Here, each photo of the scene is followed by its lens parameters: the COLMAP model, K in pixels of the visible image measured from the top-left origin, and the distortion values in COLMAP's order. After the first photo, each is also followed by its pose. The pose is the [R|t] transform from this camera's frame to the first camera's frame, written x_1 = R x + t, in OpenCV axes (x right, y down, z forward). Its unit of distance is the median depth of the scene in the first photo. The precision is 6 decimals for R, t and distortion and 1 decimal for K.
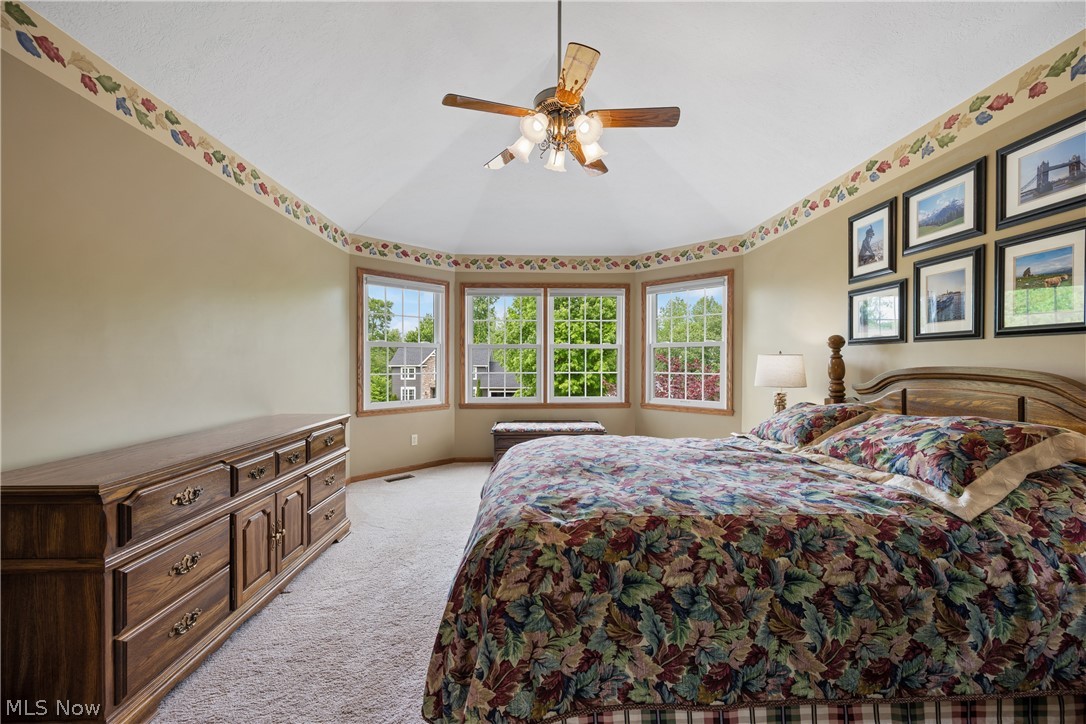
lens RADIAL K [[425.8, 0, 545.9], [0, 425.8, 364.1], [0, 0, 1]] dist [0.000206, -0.000187]
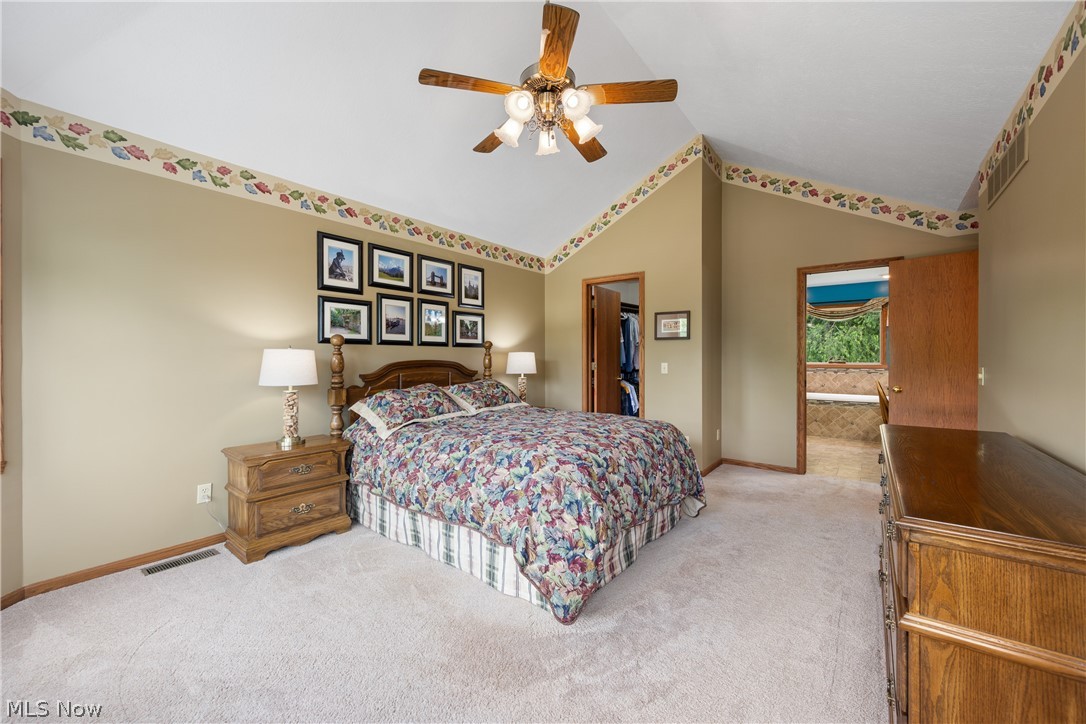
lens RADIAL K [[425.8, 0, 545.1], [0, 425.8, 357.2], [0, 0, 1]] dist [0.000206, -0.000187]
pose [[-0.775188, -0.001857, 0.631728, -0.563965], [0.001591, 0.999987, 0.004892, -0.012572], [-0.631728, 0.004797, -0.775175, 1.760557]]
